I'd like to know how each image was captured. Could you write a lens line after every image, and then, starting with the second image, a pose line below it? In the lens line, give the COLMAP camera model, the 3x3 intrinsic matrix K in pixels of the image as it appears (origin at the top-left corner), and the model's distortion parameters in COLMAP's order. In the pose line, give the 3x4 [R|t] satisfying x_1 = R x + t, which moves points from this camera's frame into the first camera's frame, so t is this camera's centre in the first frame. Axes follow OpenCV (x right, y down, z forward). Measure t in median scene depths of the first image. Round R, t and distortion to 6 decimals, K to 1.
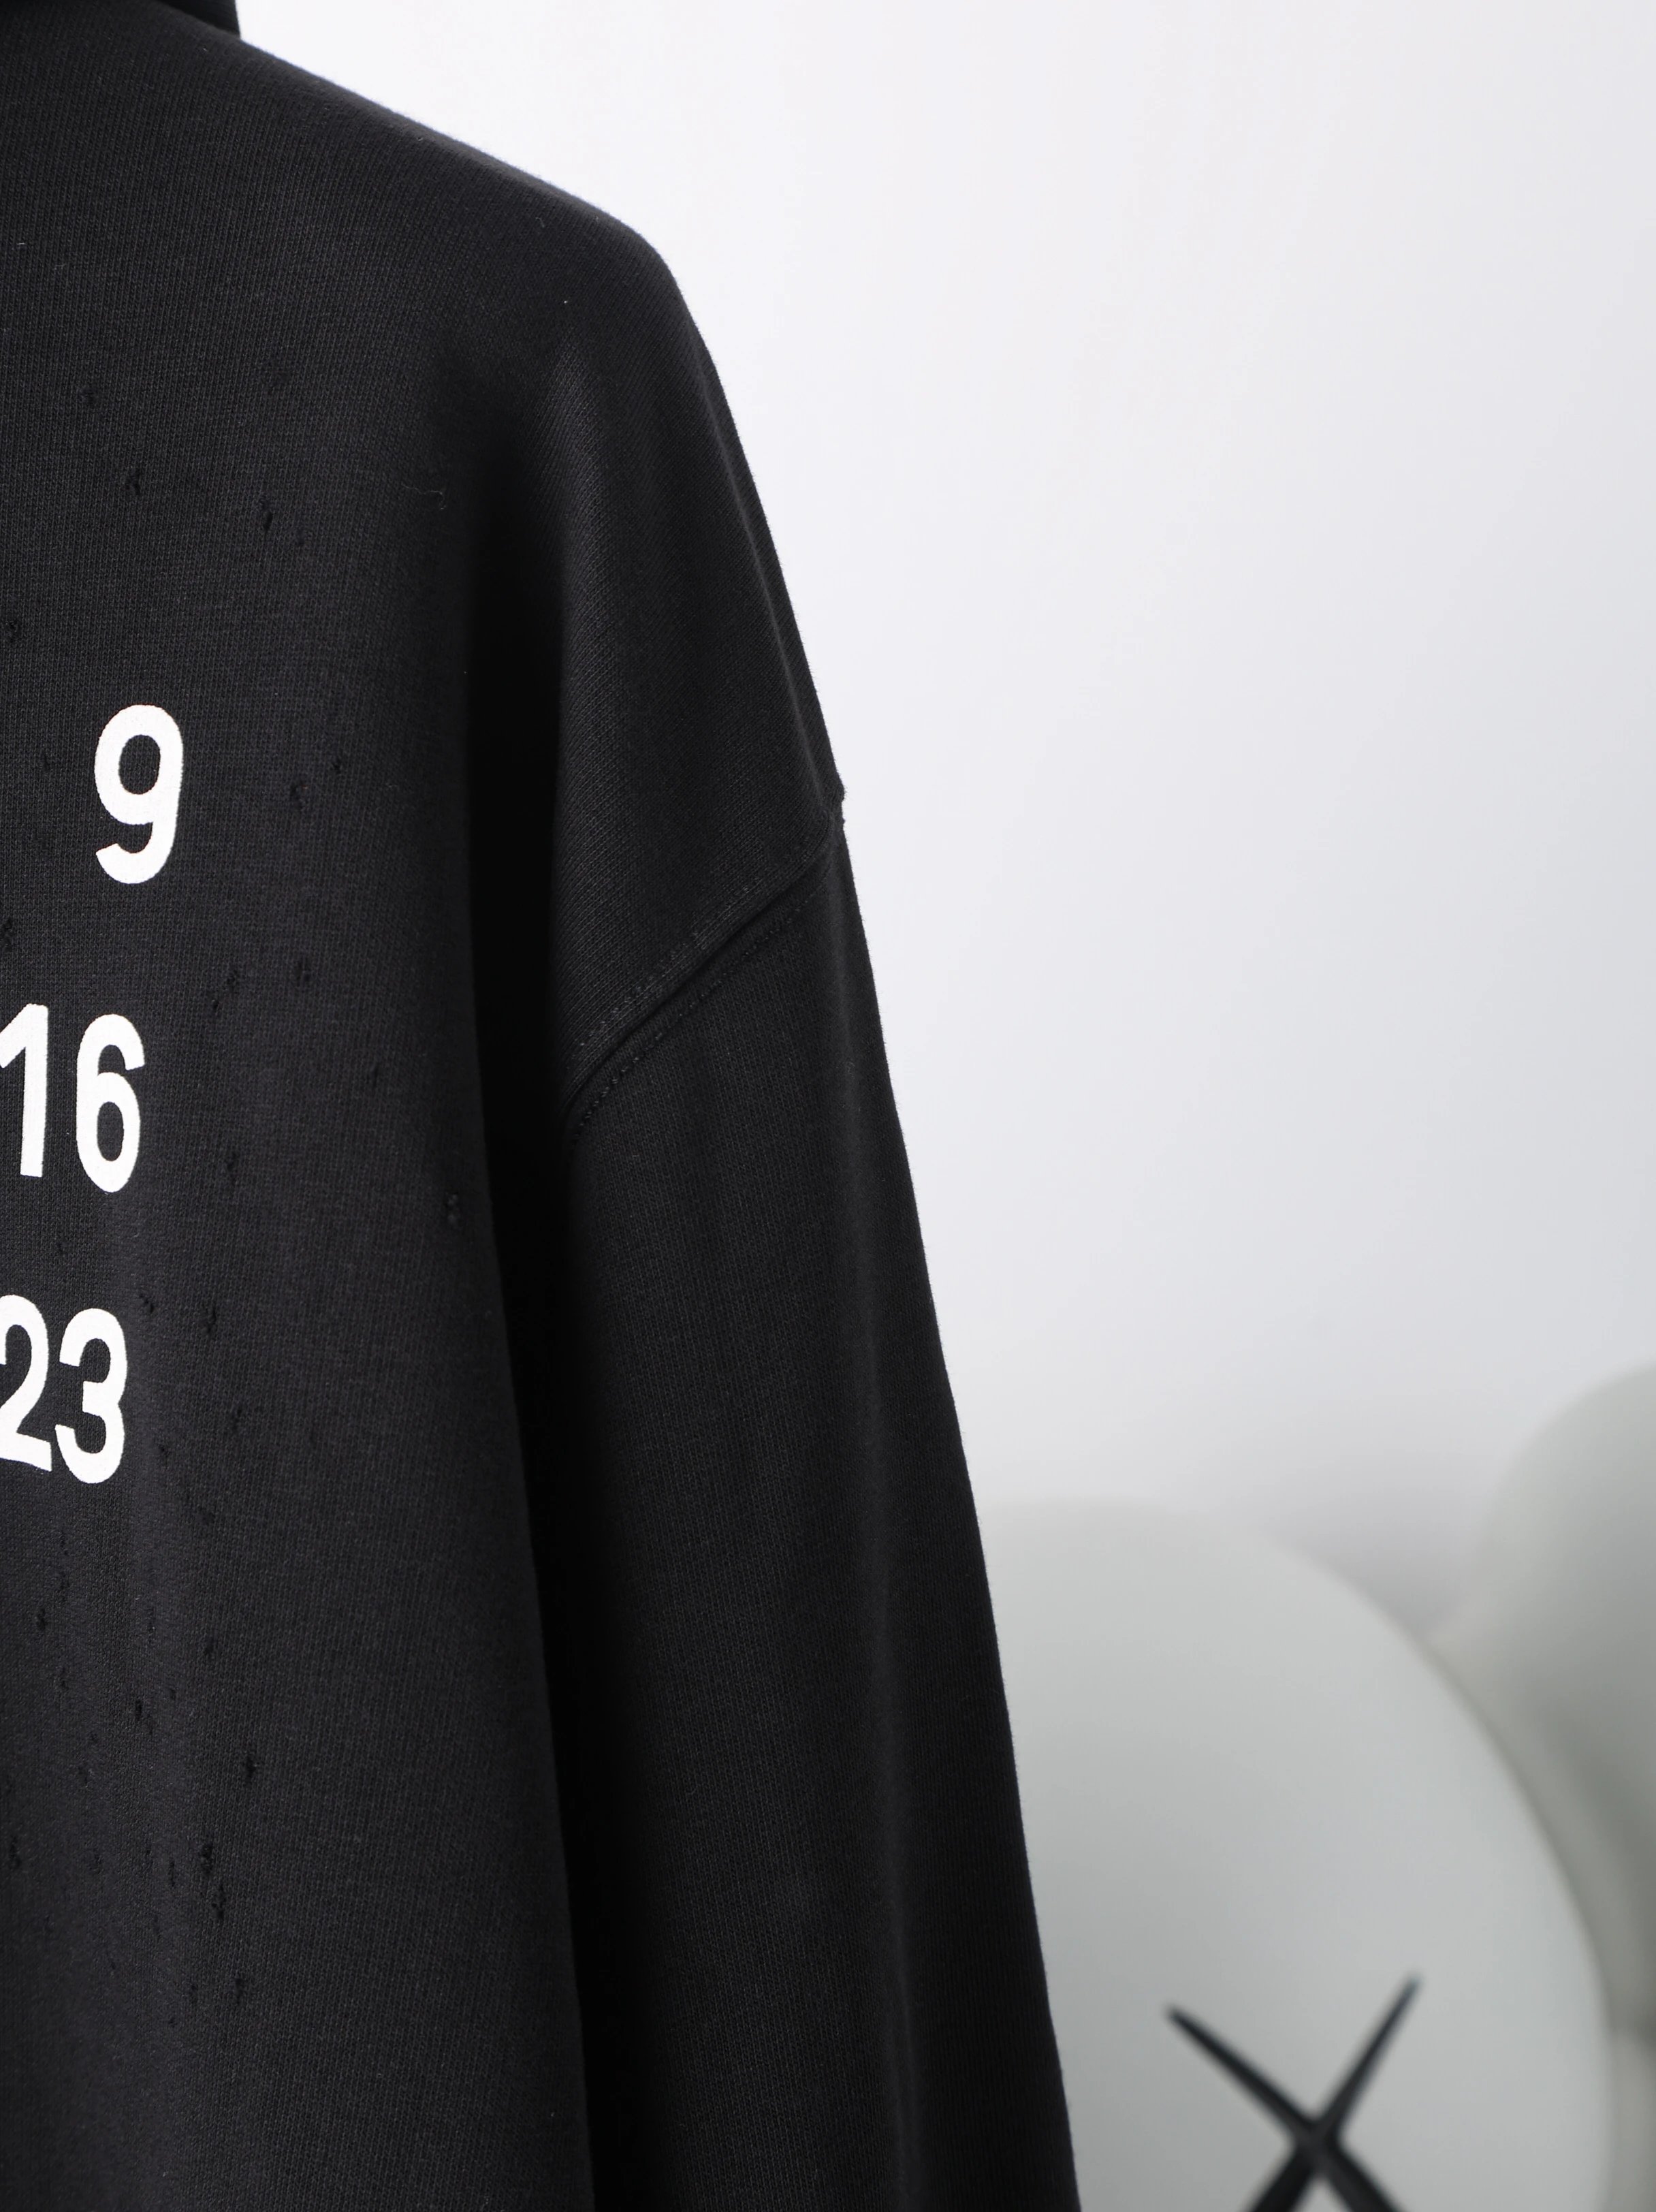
lens RADIAL K [[3748.6, 0, 828.0], [0, 3748.6, 1106.0], [0, 0, 1]] dist [0.097070, 0.037032]
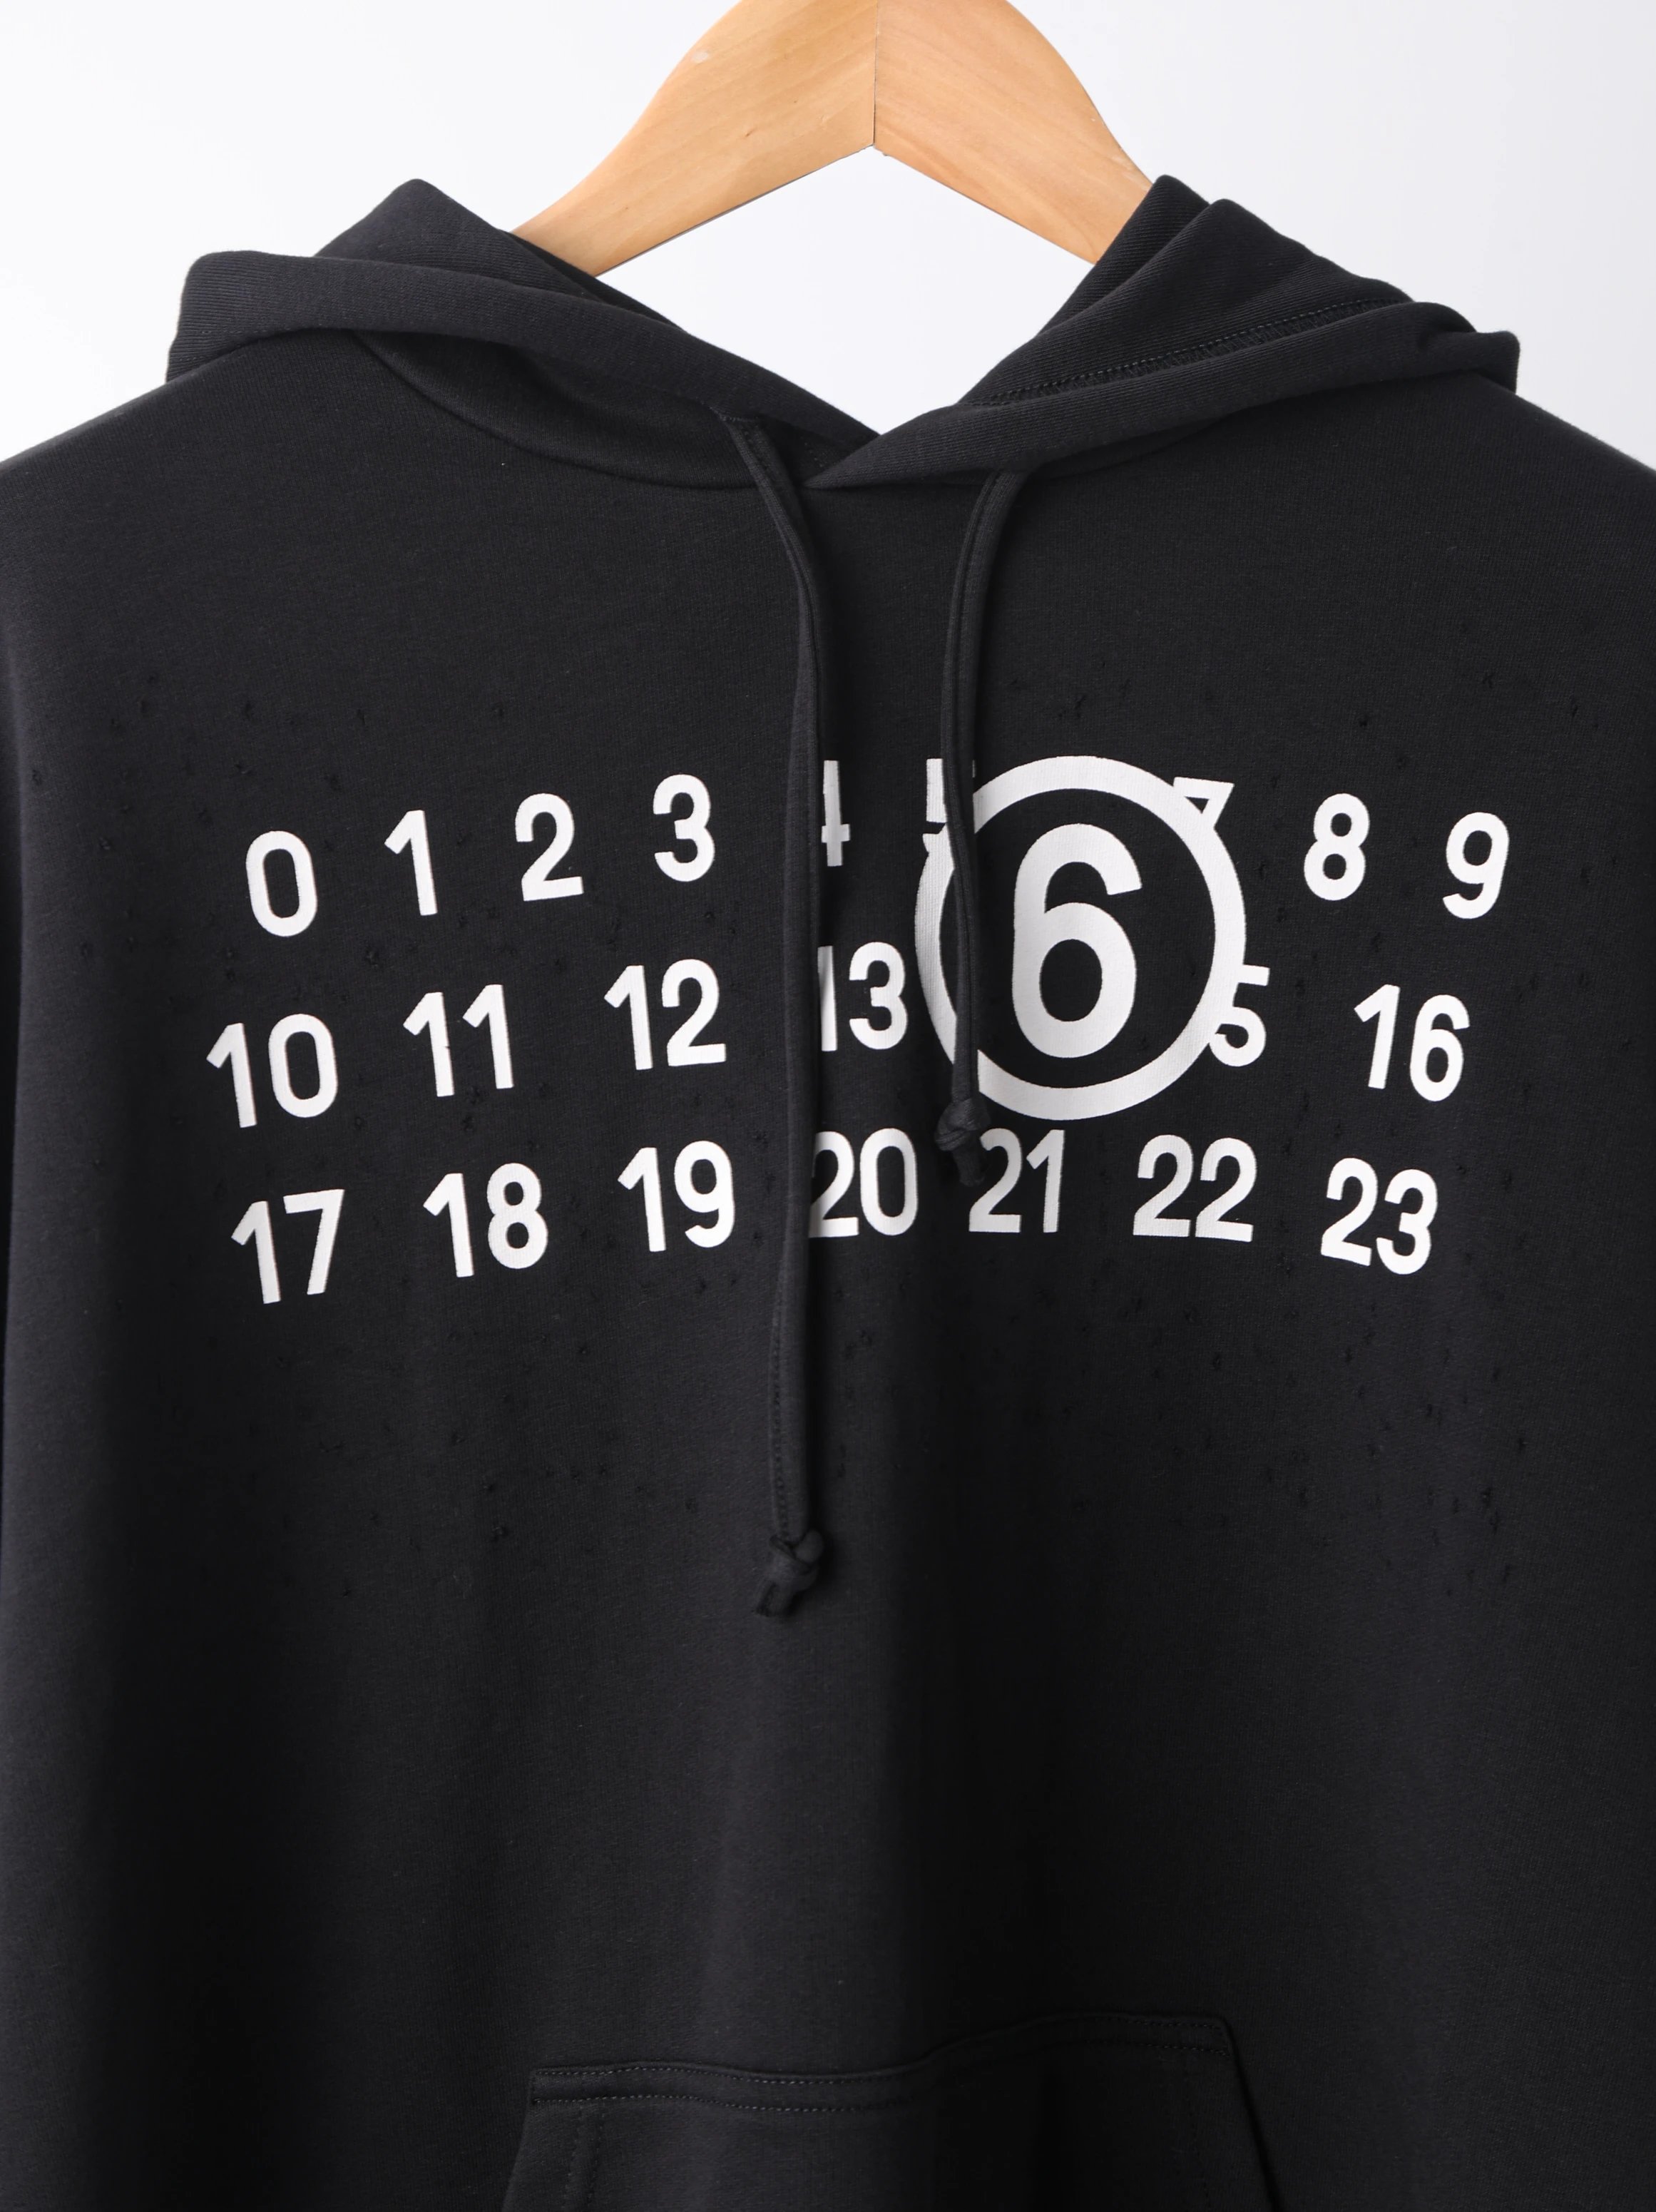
lens RADIAL K [[4277.8, 0, 828.0], [0, 4277.8, 1106.0], [0, 0, 1]] dist [0.181832, -0.120550]
pose [[0.996925, 0.070965, 0.033249, -0.525996], [-0.071480, 0.997335, 0.014582, 0.016653], [-0.032126, -0.016914, 0.999341, -0.905155]]
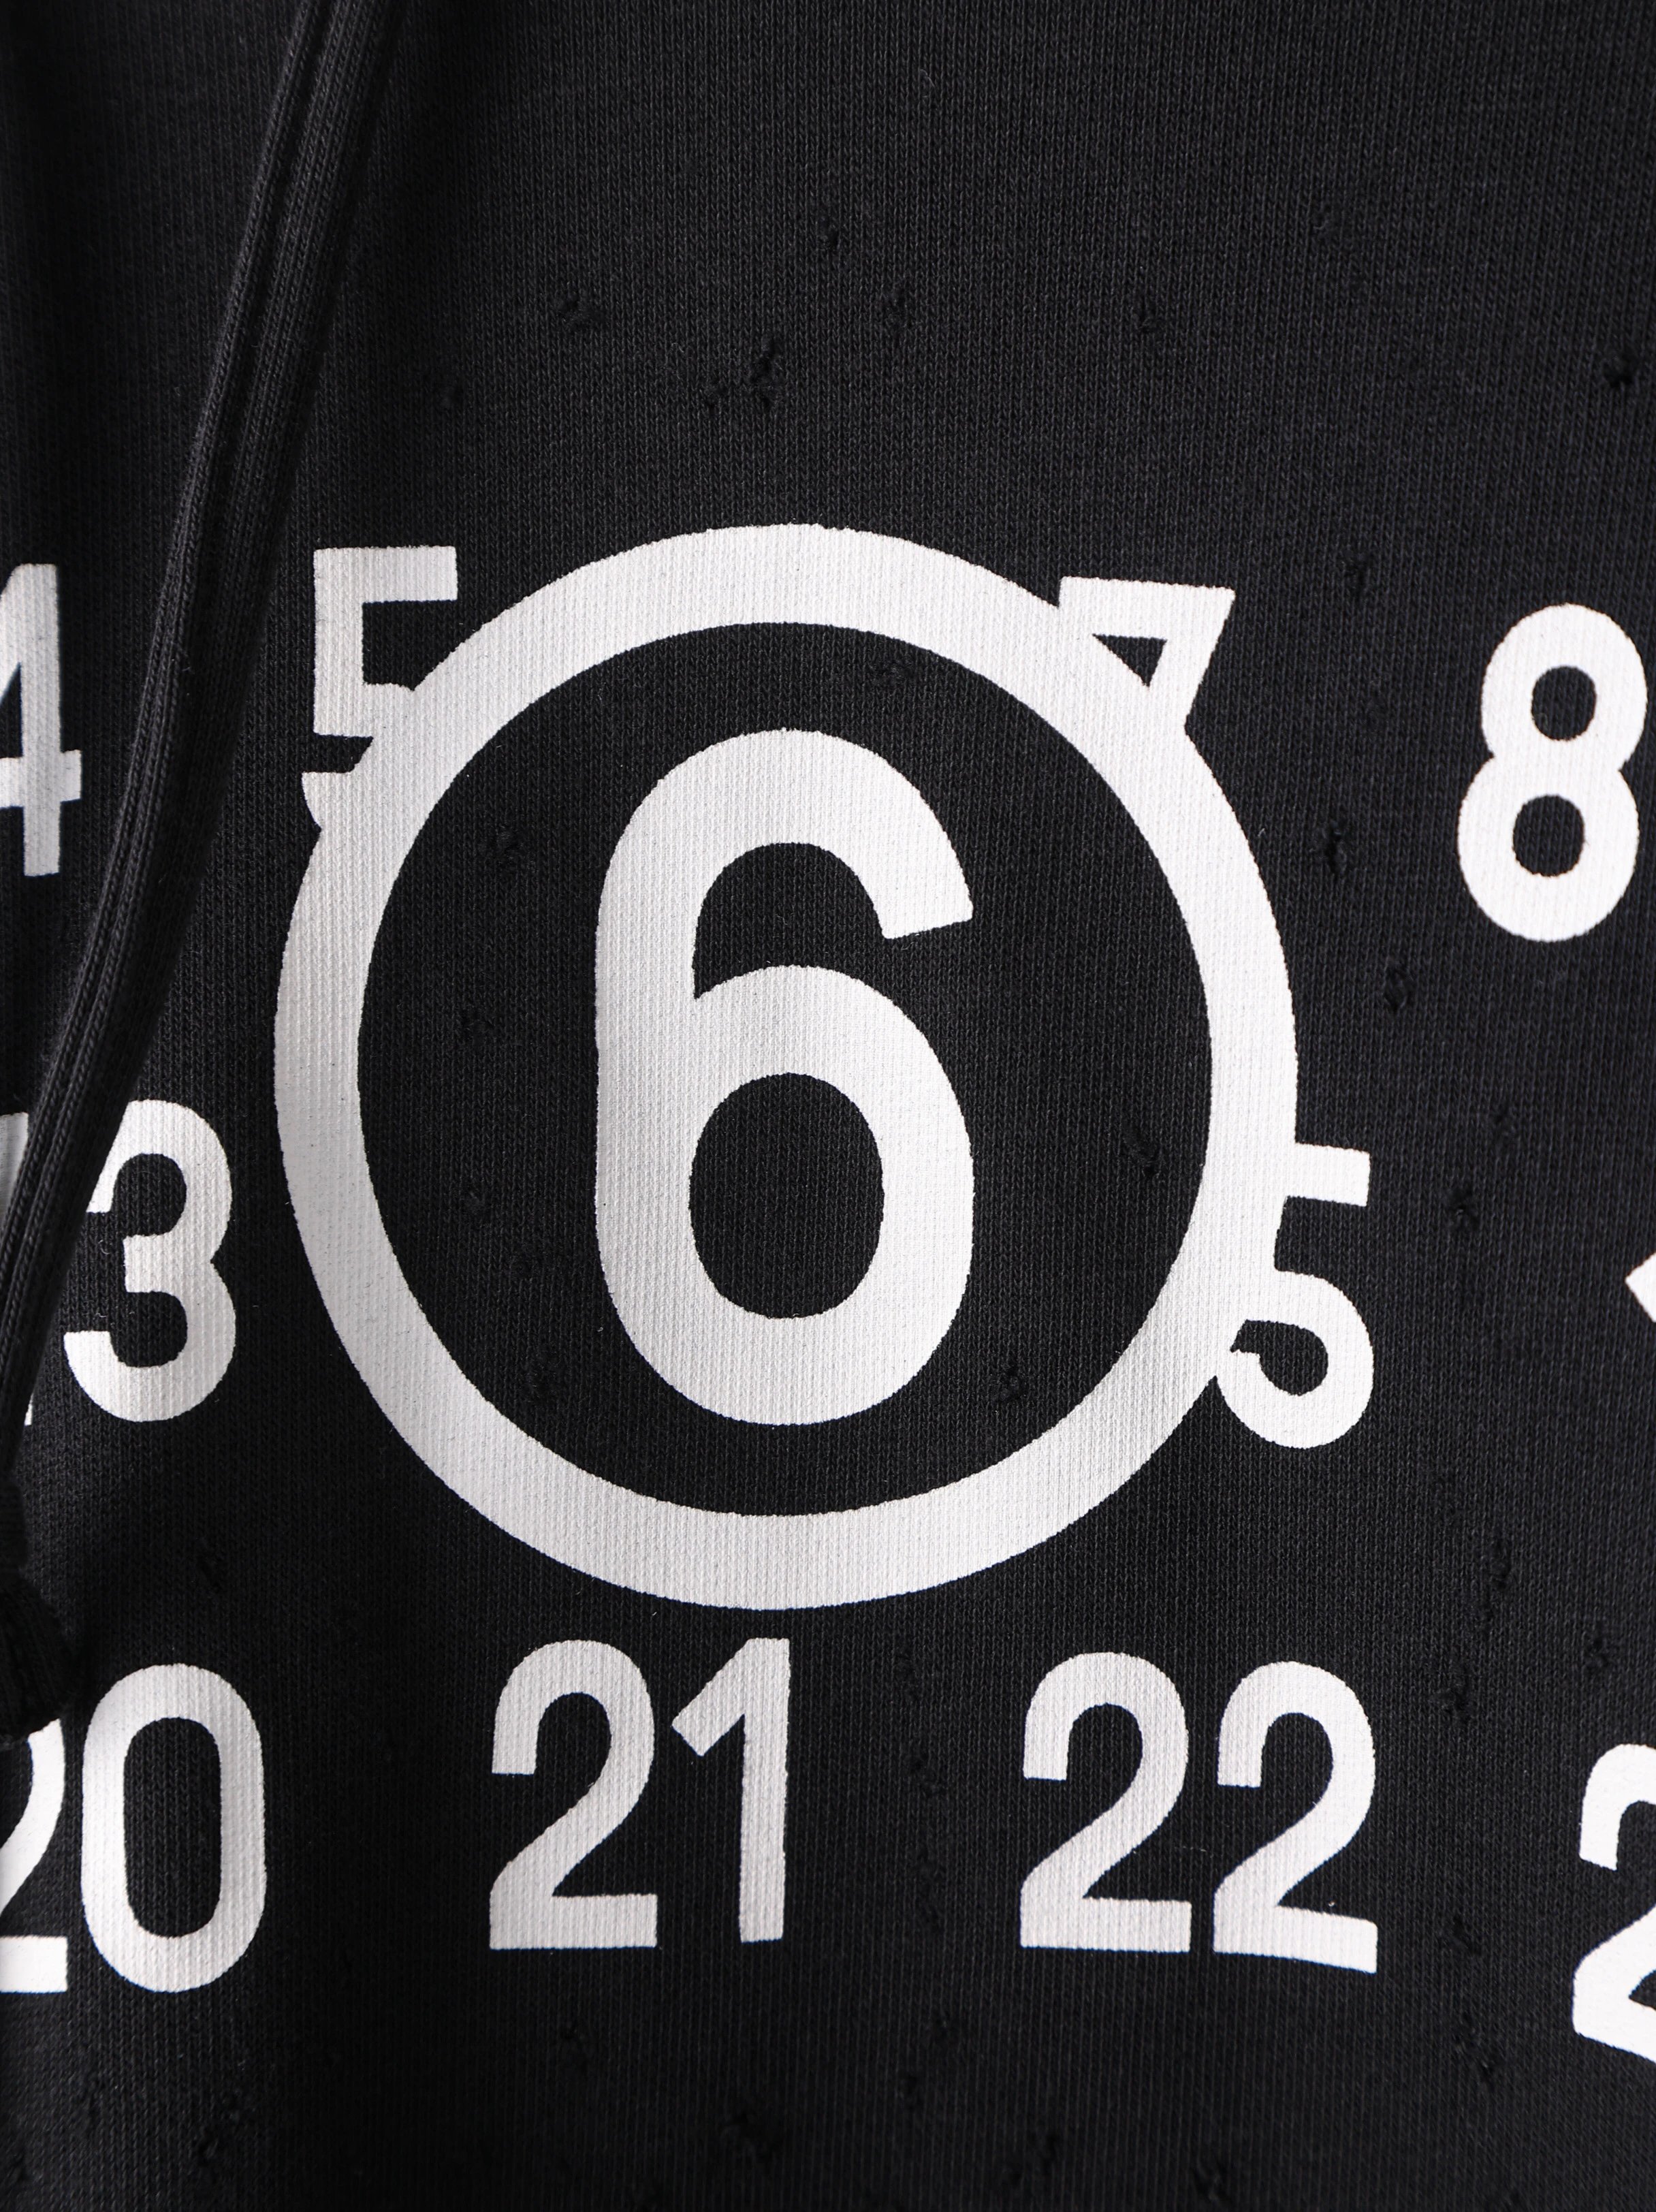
lens RADIAL K [[5012.5, 0, 828.0], [0, 5012.5, 1106.0], [0, 0, 1]] dist [0.192529, -0.112820]
pose [[0.976622, 0.055059, -0.207793, -0.190760], [-0.050762, 0.998373, 0.025960, -0.053770], [0.208884, -0.014805, 0.977828, 0.291539]]
